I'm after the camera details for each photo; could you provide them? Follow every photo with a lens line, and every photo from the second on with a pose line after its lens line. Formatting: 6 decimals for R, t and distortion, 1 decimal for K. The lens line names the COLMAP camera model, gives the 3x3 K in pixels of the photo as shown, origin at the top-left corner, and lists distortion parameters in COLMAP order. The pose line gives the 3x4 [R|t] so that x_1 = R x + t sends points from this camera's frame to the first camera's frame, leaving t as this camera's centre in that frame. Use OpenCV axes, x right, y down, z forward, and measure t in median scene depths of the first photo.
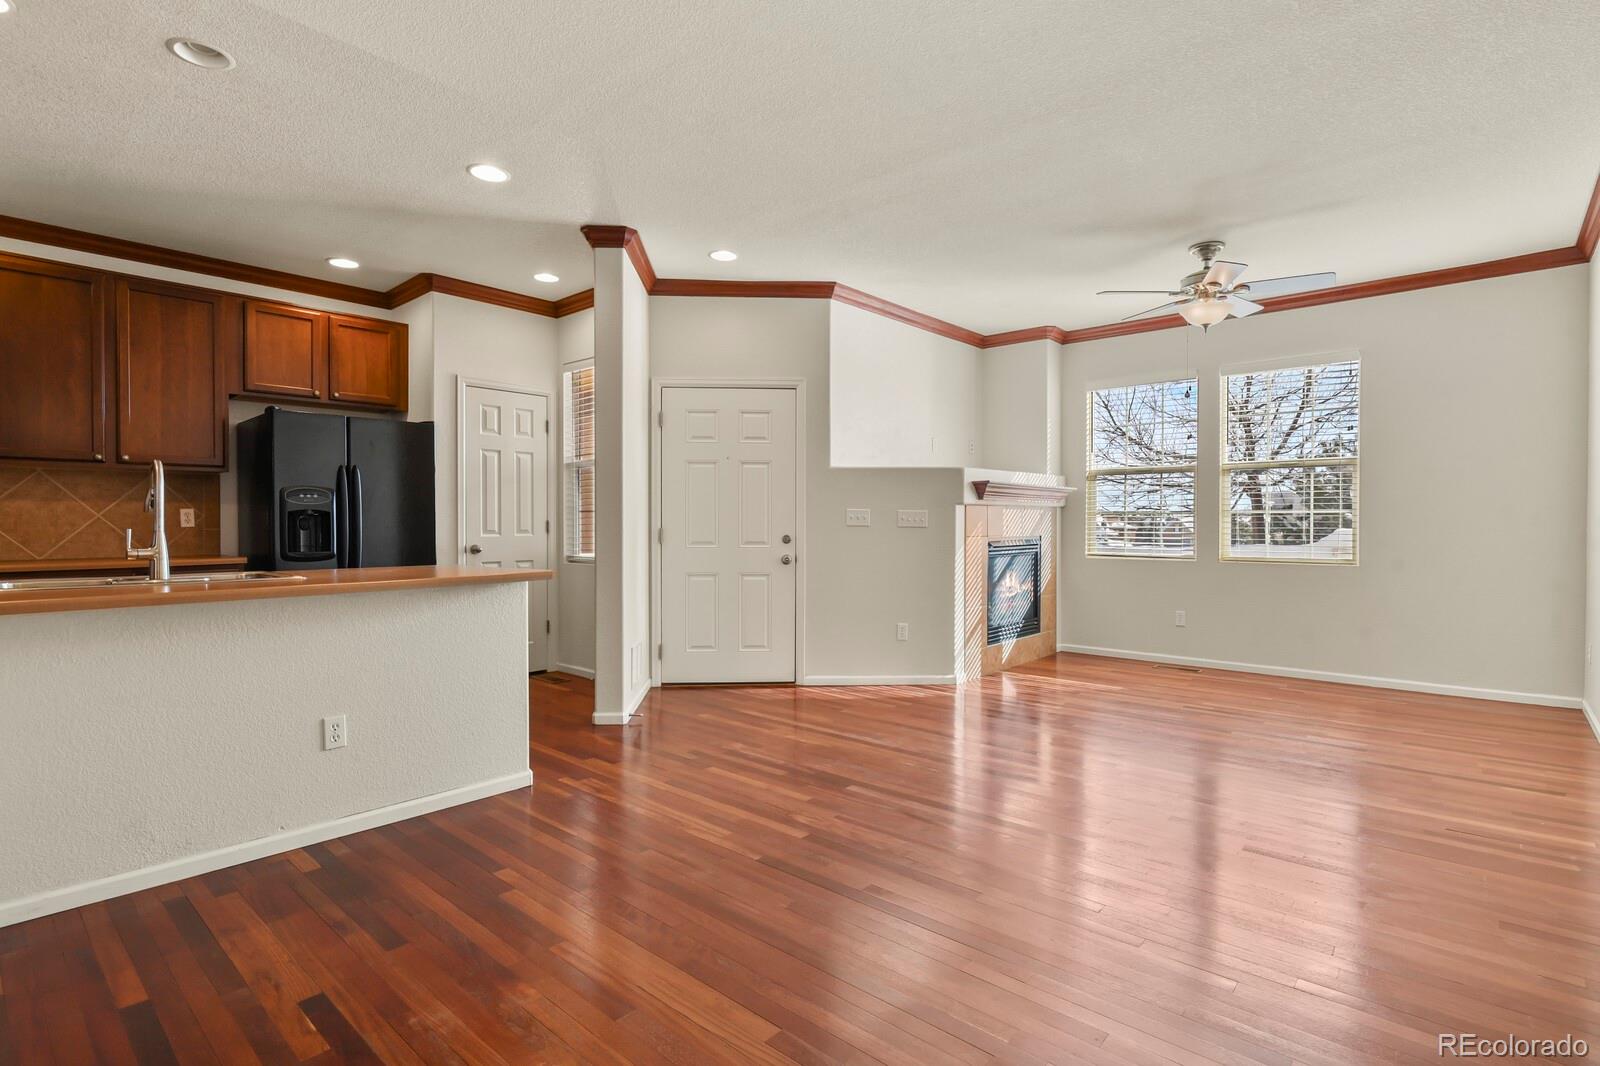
lens RADIAL K [[773.6, 0, 807.7], [0, 773.6, 527.6], [0, 0, 1]] dist [-0.000917, -0.005496]
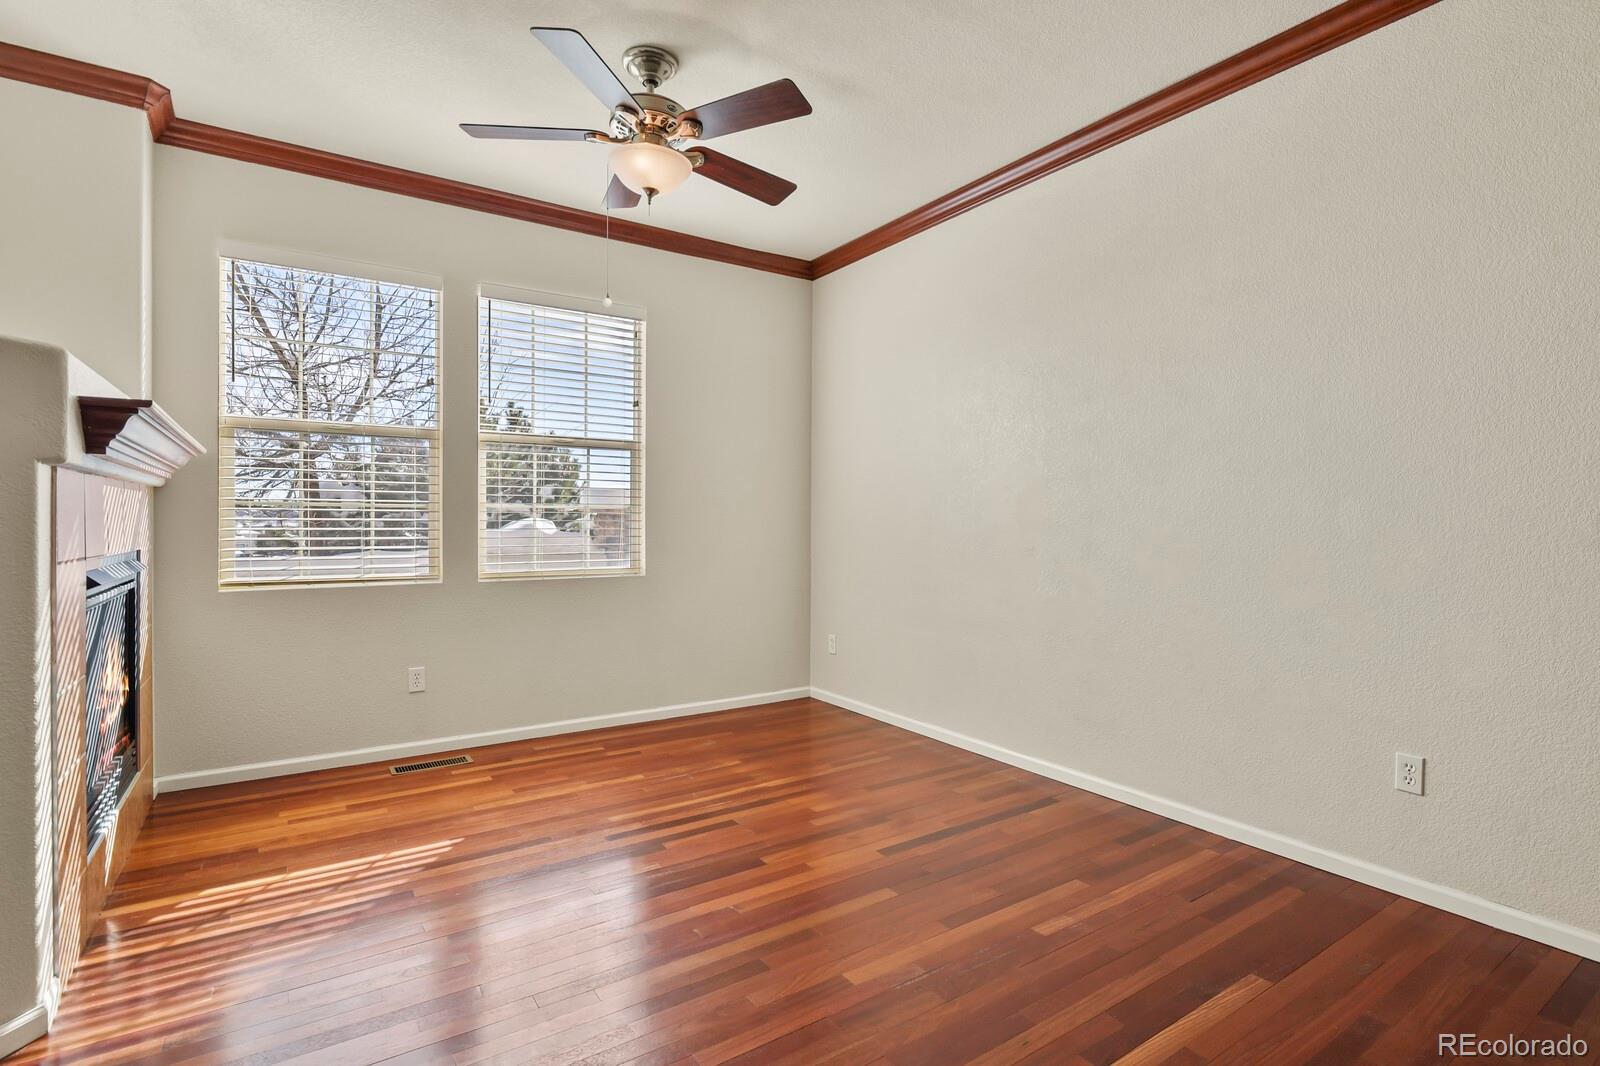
lens RADIAL K [[773.6, 0, 815.1], [0, 773.6, 527.3], [0, 0, 1]] dist [-0.000917, -0.005496]
pose [[0.249761, -0.005329, 0.968293, -0.030528], [0.002244, 0.999985, 0.004924, -0.004273], [-0.968305, 0.000943, 0.249769, 0.627104]]
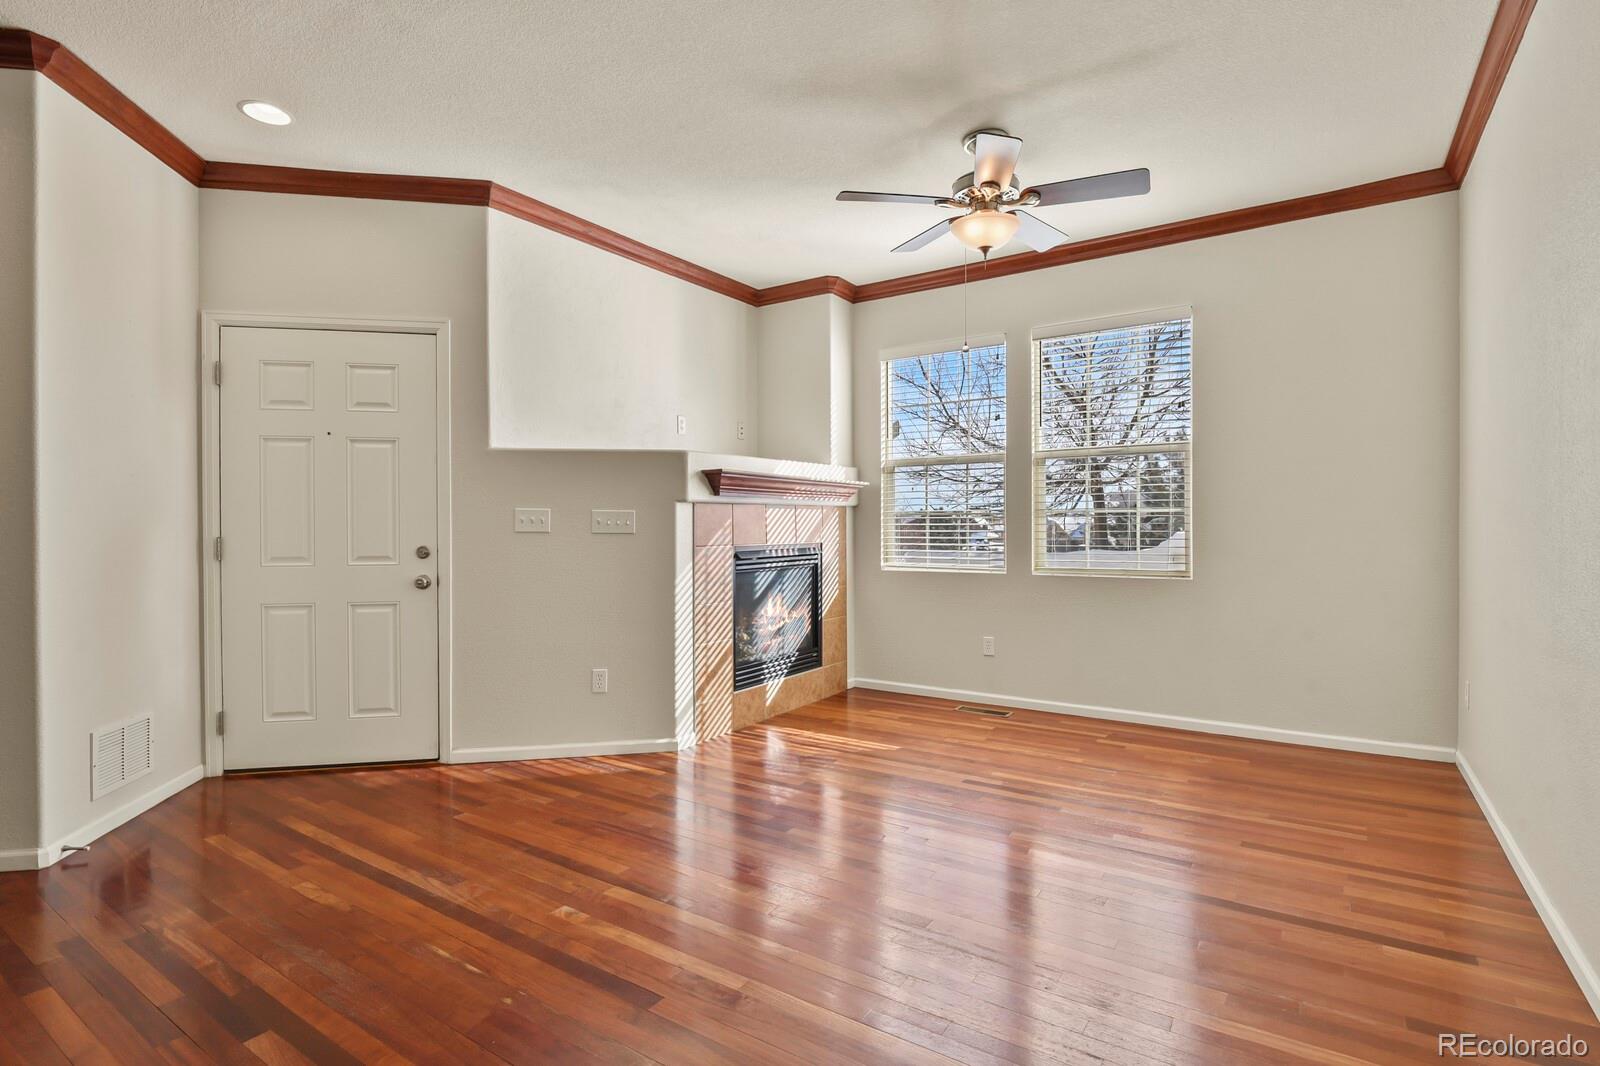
lens RADIAL K [[773.6, 0, 809.6], [0, 773.6, 529.1], [0, 0, 1]] dist [-0.000917, -0.005496]
pose [[0.990675, -0.005522, 0.136137, 0.220122], [0.005895, 0.999980, -0.002334, -0.002143], [-0.136121, 0.003115, 0.990687, 0.271984]]
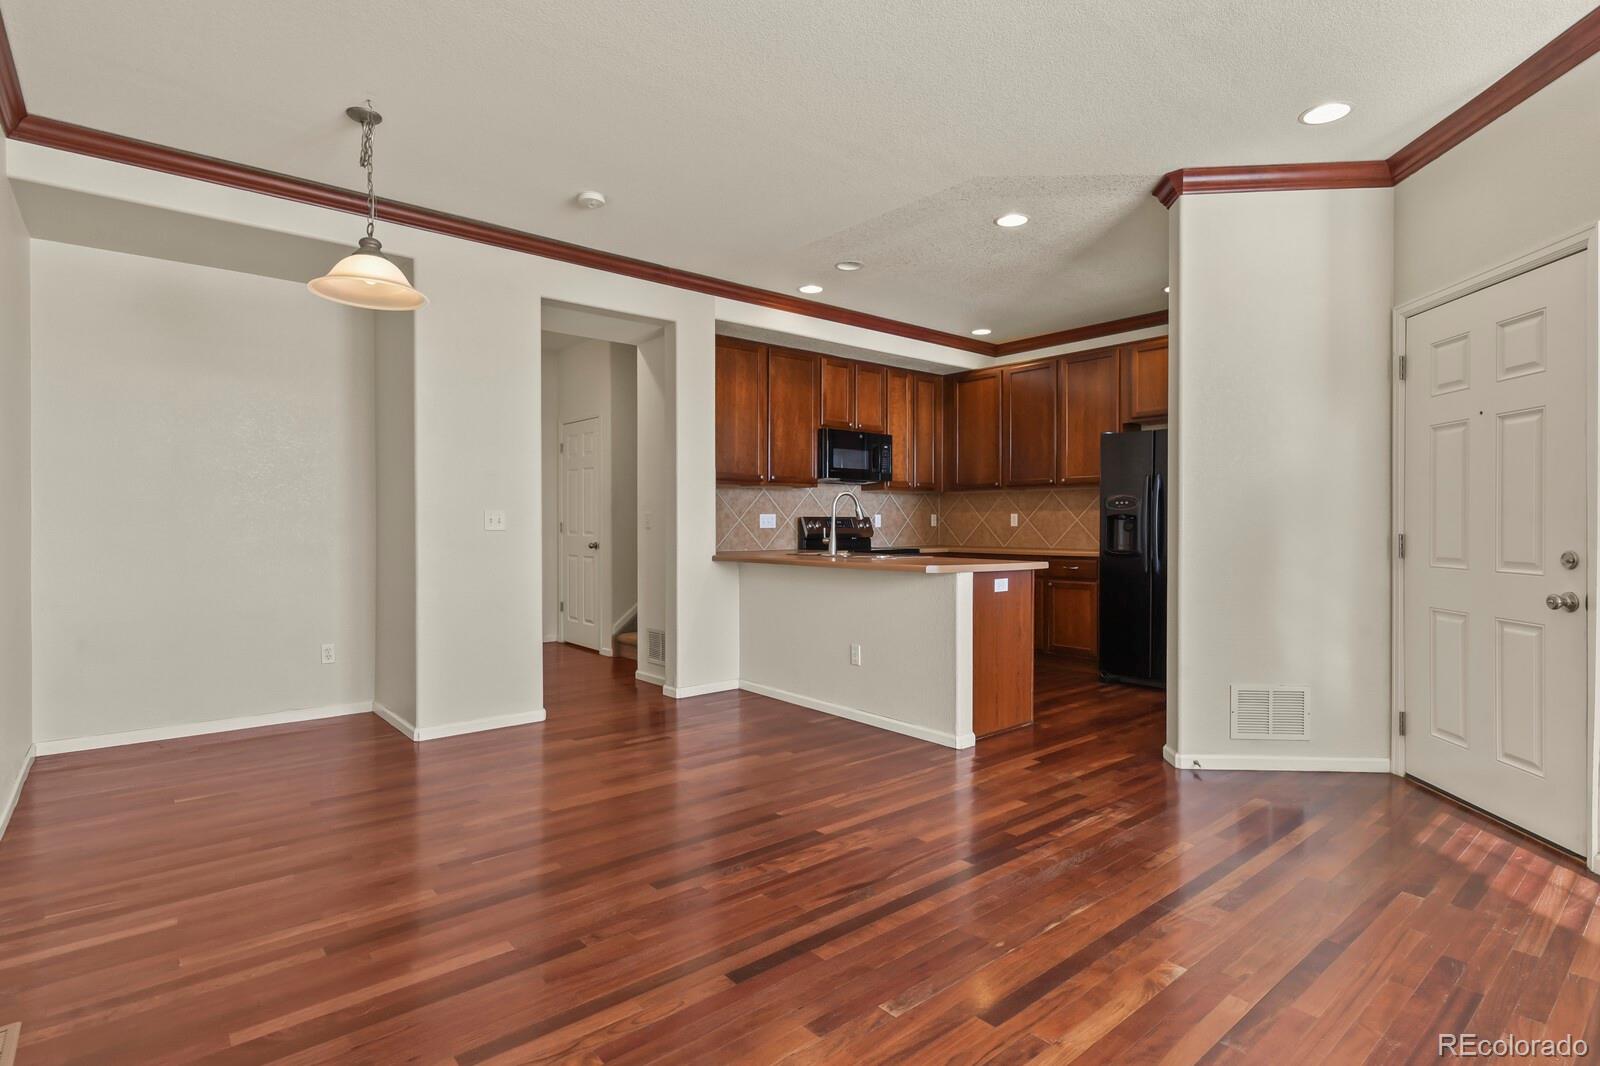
lens RADIAL K [[799.1, 0, 809.2], [0, 799.1, 528.5], [0, 0, 1]] dist [0.002808, -0.000715]
pose [[-0.142572, 0.005056, -0.989772, 0.545468], [-0.009412, 0.999935, 0.006464, -0.003971], [0.989740, 0.010237, -0.142515, 0.594565]]
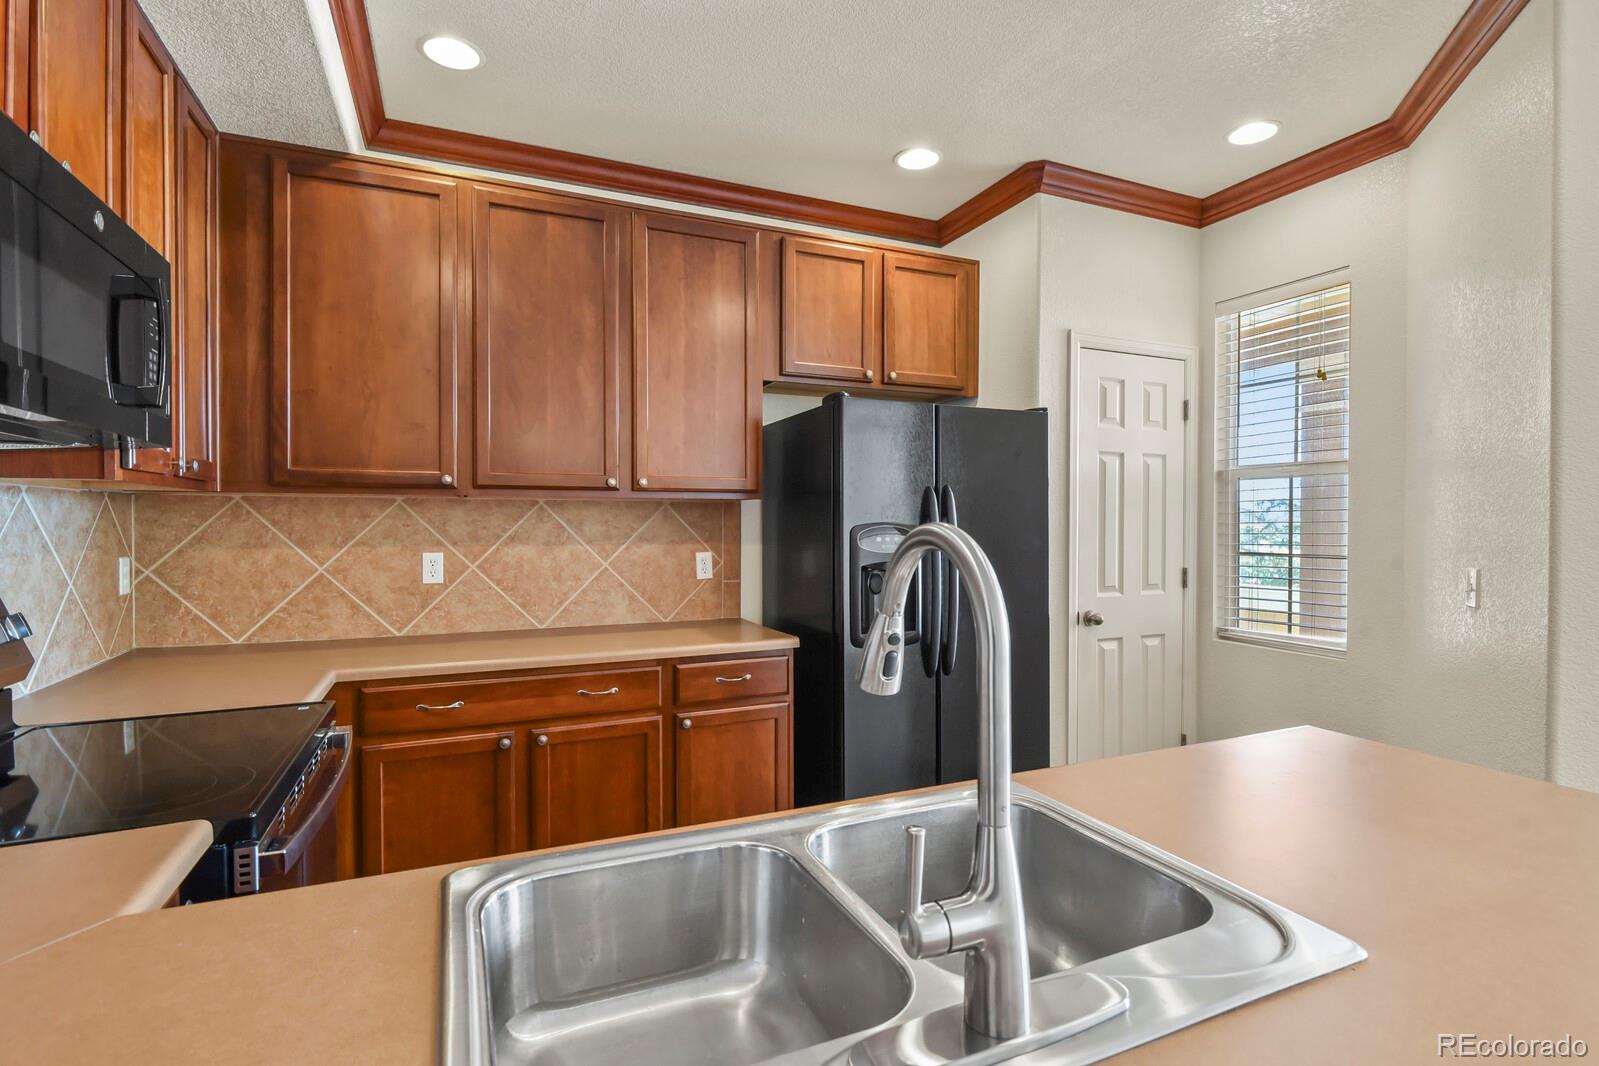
lens RADIAL K [[773.1, 0, 809.6], [0, 773.1, 530.7], [0, 0, 1]] dist [-0.000917, -0.005496]
pose [[0.911035, 0.007826, -0.412256, -0.386410], [-0.005553, 0.999962, 0.006710, -0.043632], [0.412292, -0.003824, 0.911044, 0.364157]]
